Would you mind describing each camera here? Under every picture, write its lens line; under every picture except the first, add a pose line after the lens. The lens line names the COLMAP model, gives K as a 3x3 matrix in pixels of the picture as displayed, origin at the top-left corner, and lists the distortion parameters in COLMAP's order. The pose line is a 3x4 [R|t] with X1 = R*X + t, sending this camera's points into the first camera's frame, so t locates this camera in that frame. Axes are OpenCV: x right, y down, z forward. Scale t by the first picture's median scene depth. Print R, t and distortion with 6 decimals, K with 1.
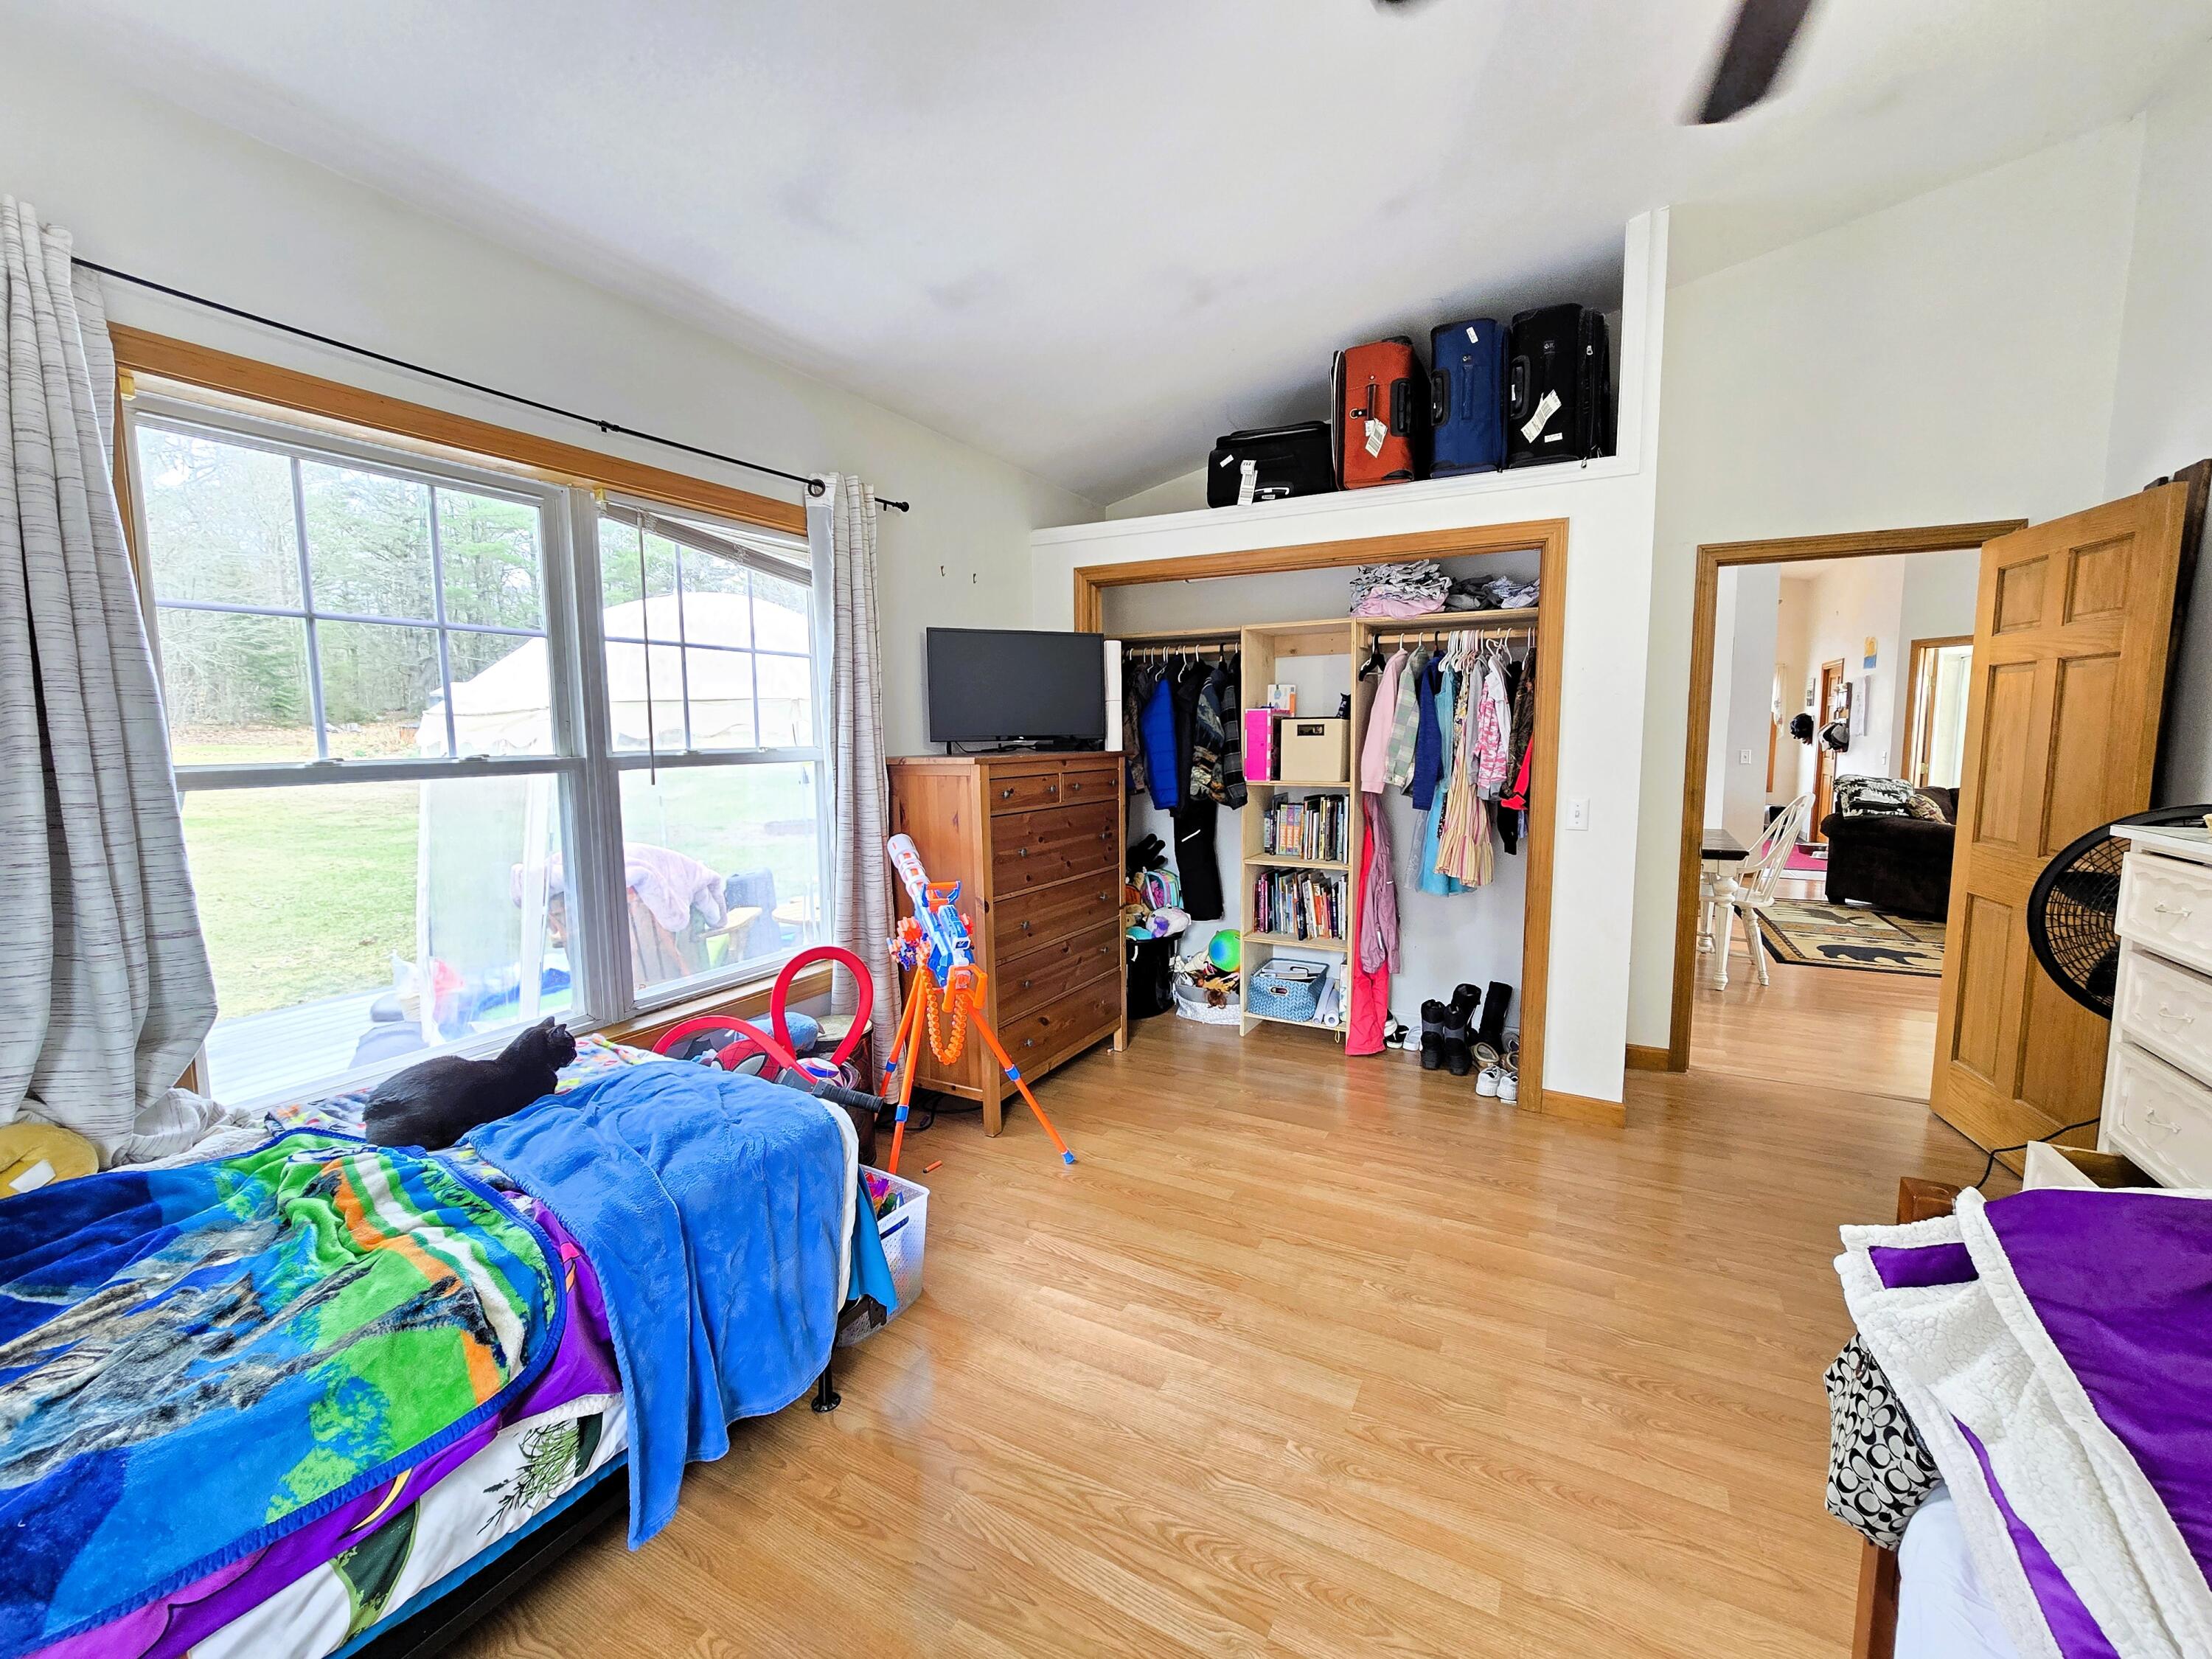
lens RADIAL K [[917.5, 0, 1118.2], [0, 917.5, 826.6], [0, 0, 1]] dist [-0.001769, -0.000699]
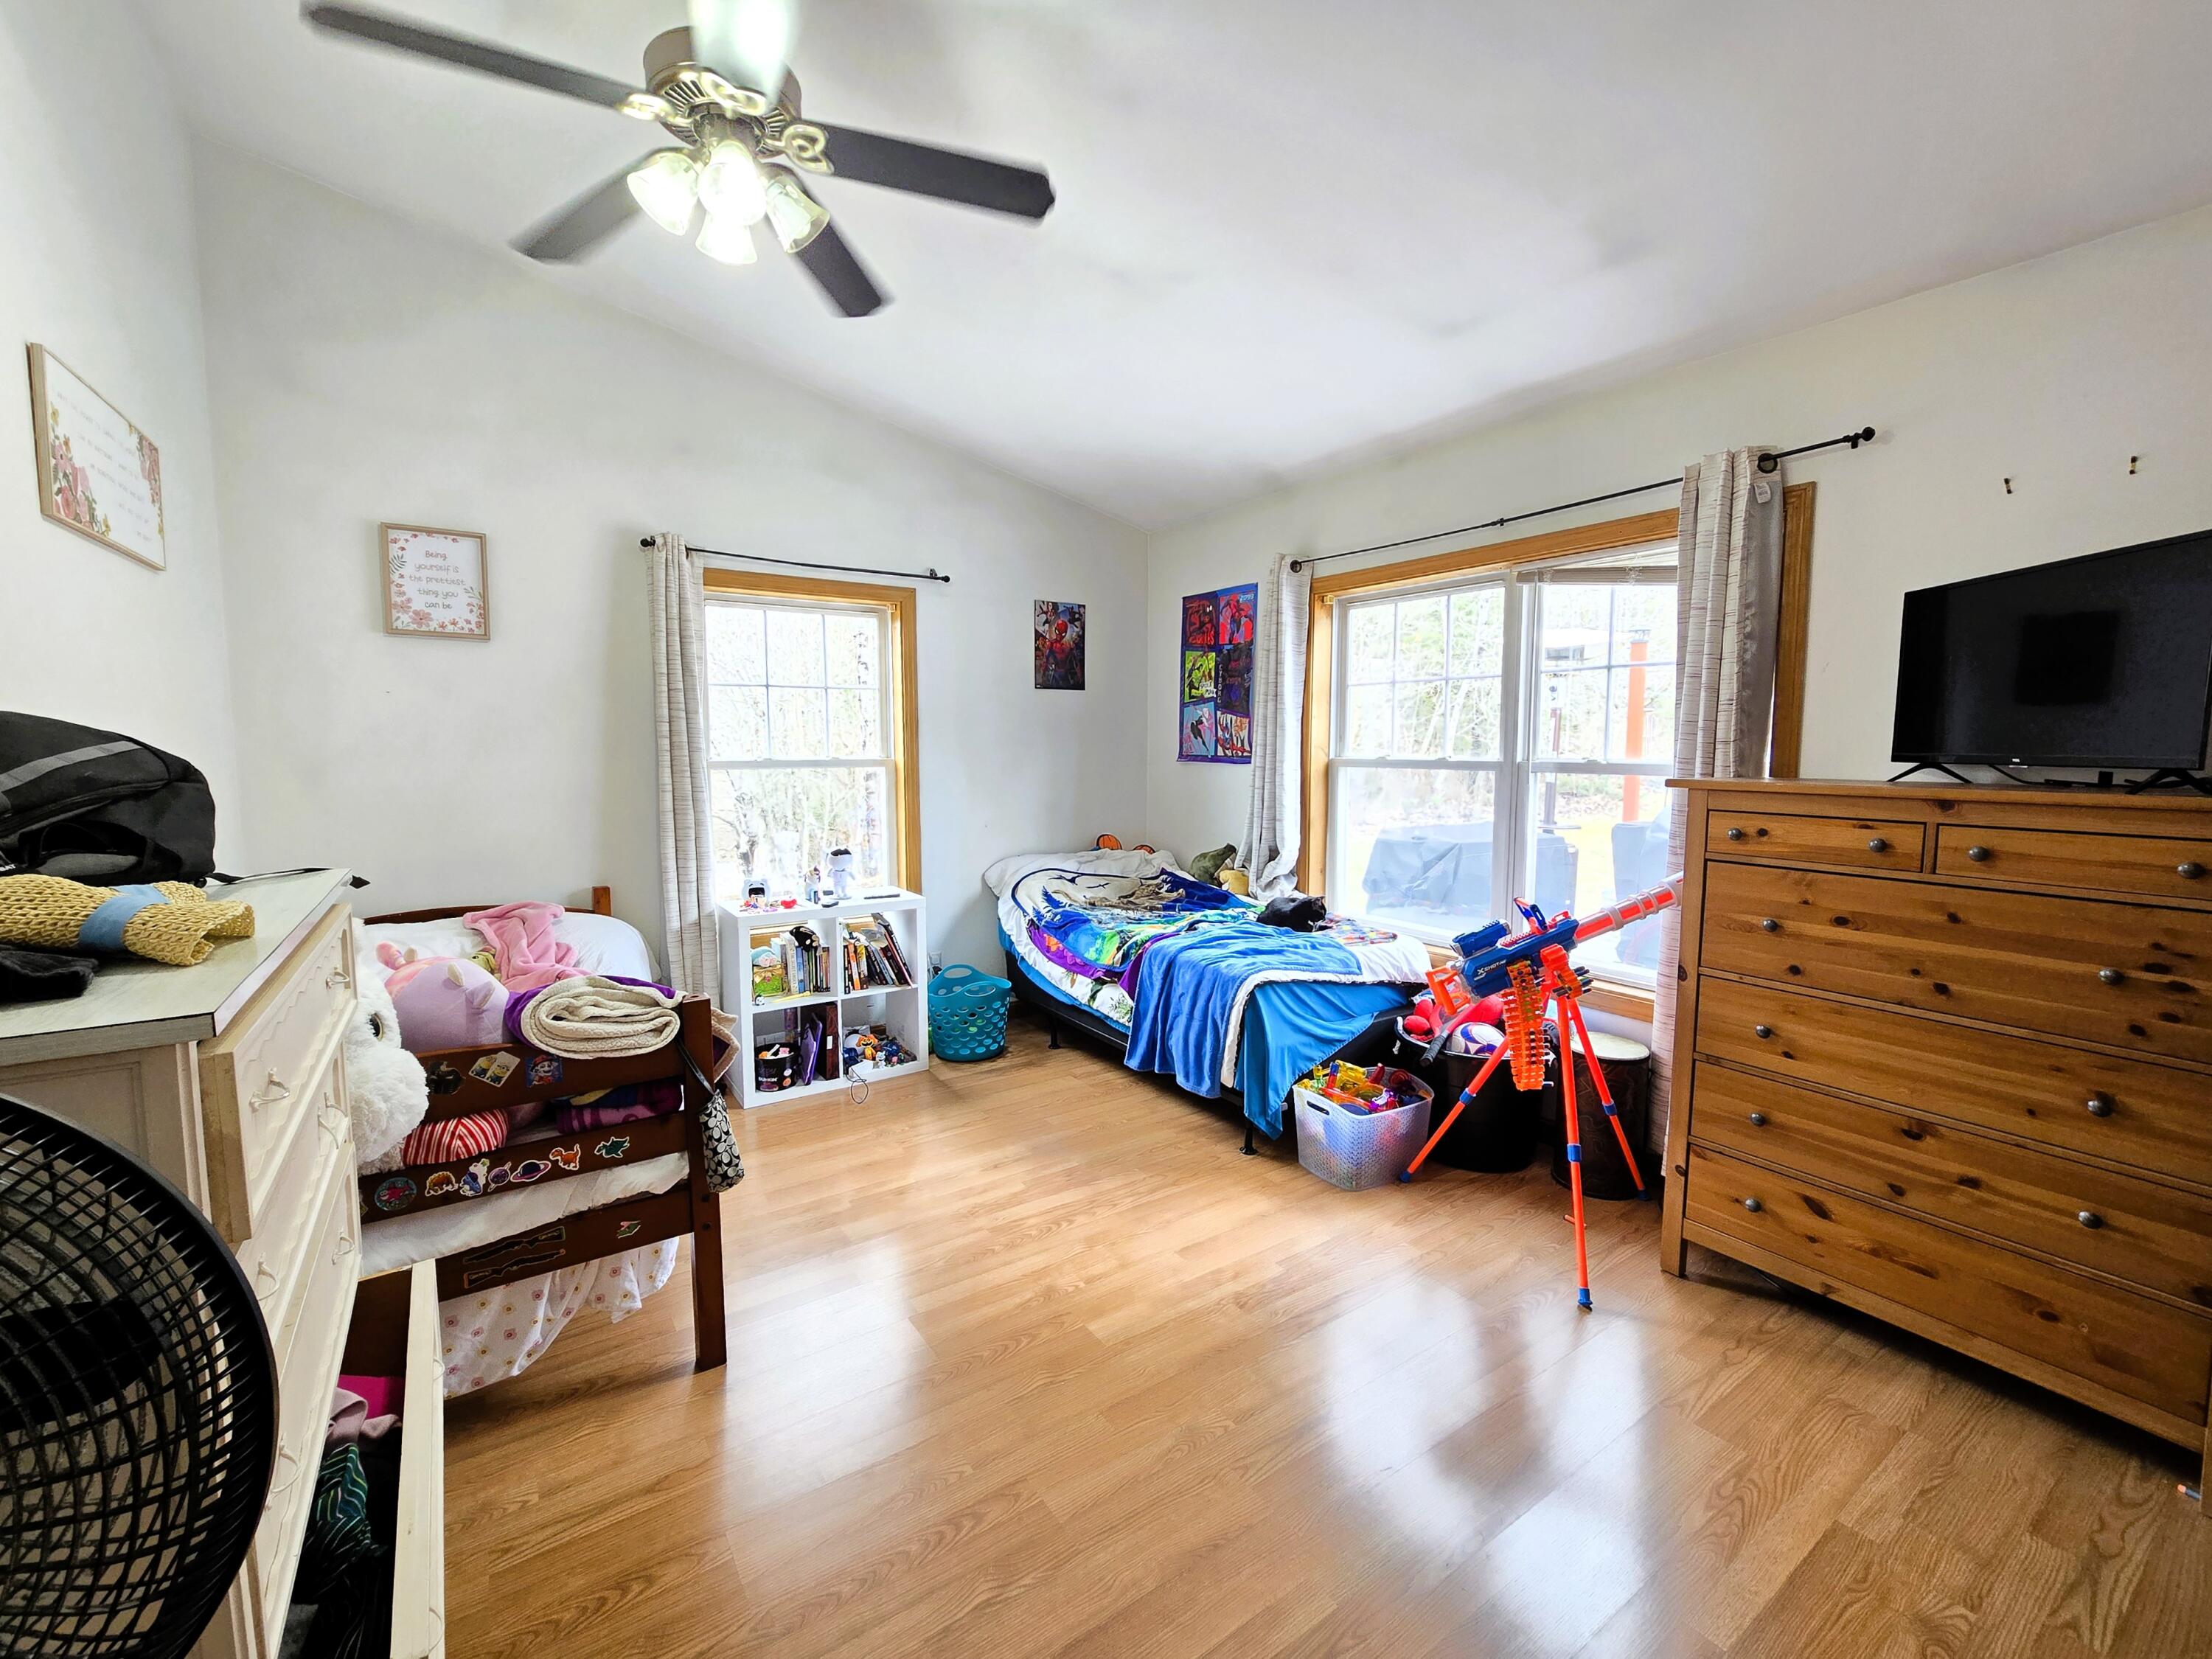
lens RADIAL K [[917.5, 0, 1094.3], [0, 917.5, 823.9], [0, 0, 1]] dist [-0.001769, -0.000699]
pose [[-0.480128, 0.084771, -0.873093, 0.360288], [-0.092524, 0.984873, 0.146504, -0.049394], [0.872305, 0.151123, -0.465022, 0.432213]]
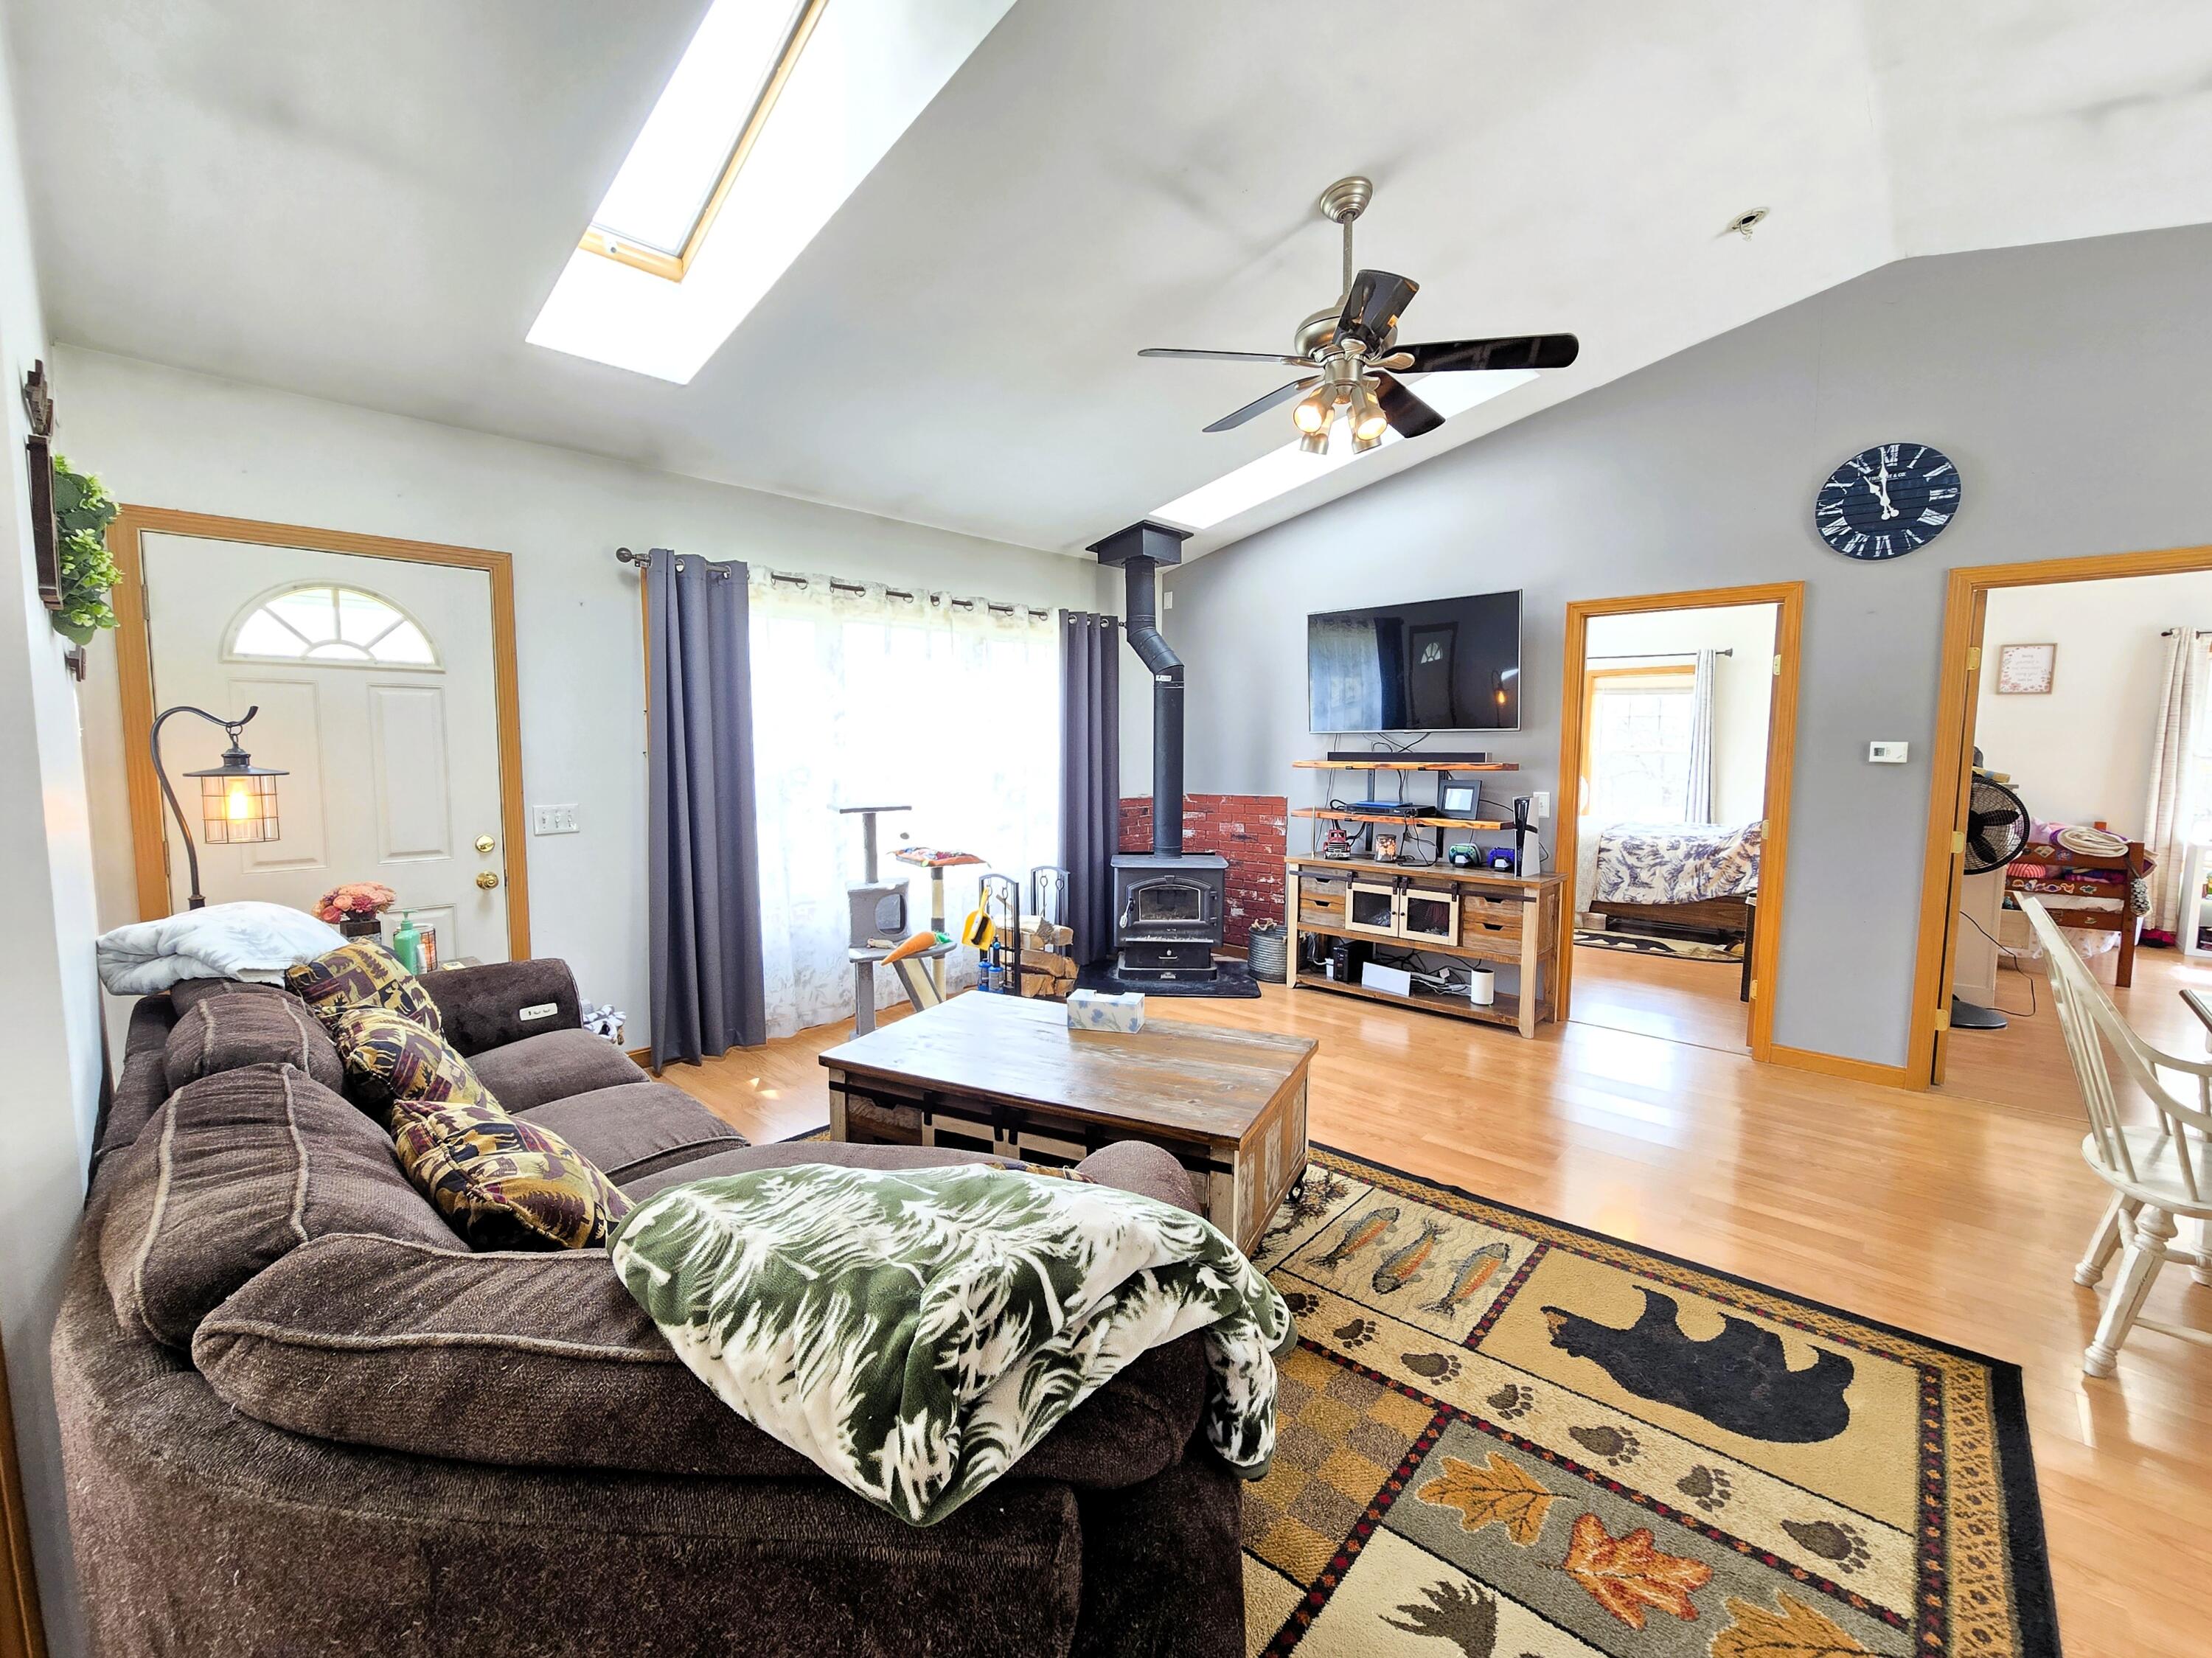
lens RADIAL K [[917.5, 0, 1115.3], [0, 917.5, 817.6], [0, 0, 1]] dist [-0.001769, -0.000699]
pose [[-0.964134, -0.021892, 0.264512, 0.754114], [0.029193, 0.981800, 0.187663, -0.122008], [-0.263807, 0.188654, -0.945947, 1.075495]]
